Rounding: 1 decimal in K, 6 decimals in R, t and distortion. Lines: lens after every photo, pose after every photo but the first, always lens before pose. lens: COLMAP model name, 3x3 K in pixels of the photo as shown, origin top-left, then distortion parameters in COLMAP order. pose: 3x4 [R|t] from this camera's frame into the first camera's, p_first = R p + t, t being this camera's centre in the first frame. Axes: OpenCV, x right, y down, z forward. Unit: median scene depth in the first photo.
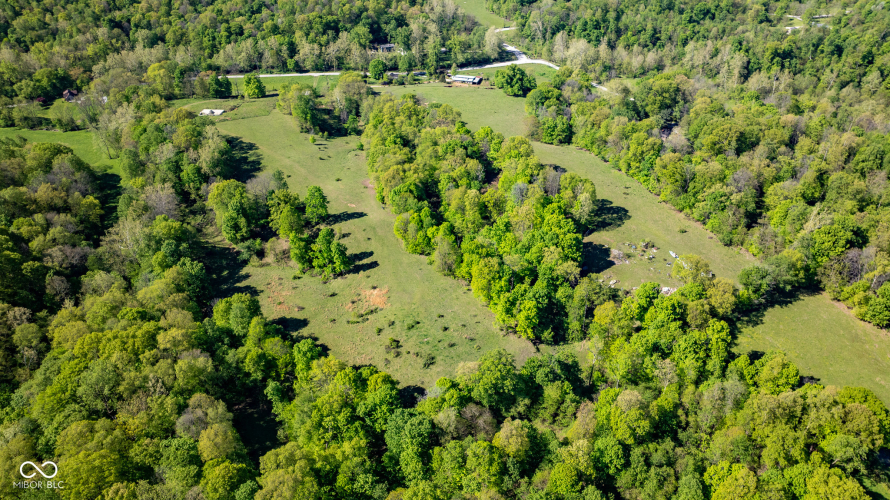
lens RADIAL K [[627.3, 0, 445.0], [0, 627.3, 250.0], [0, 0, 1]] dist [-0.034598, 0.030296]
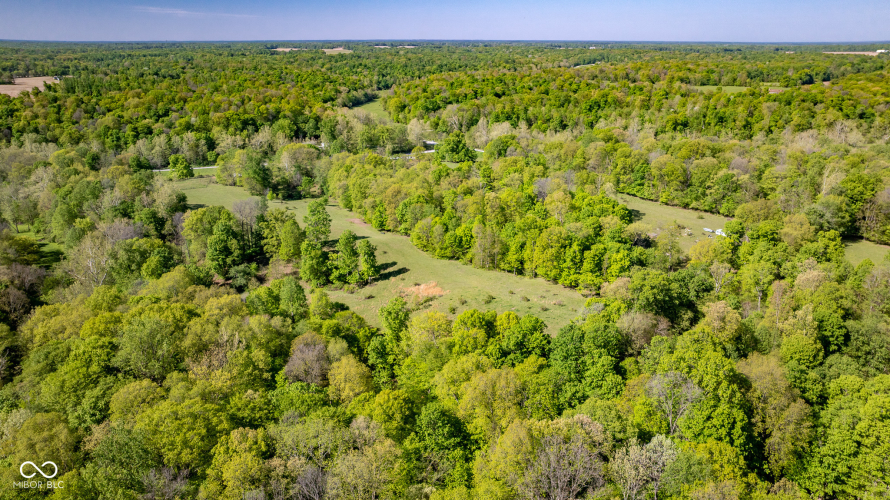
lens RADIAL K [[627.3, 0, 445.0], [0, 627.3, 250.0], [0, 0, 1]] dist [-0.034598, 0.030296]
pose [[0.971308, -0.073102, 0.226312, -0.237297], [0.128635, 0.961863, -0.241396, 0.200730], [-0.200034, 0.263582, 0.943669, 0.152232]]
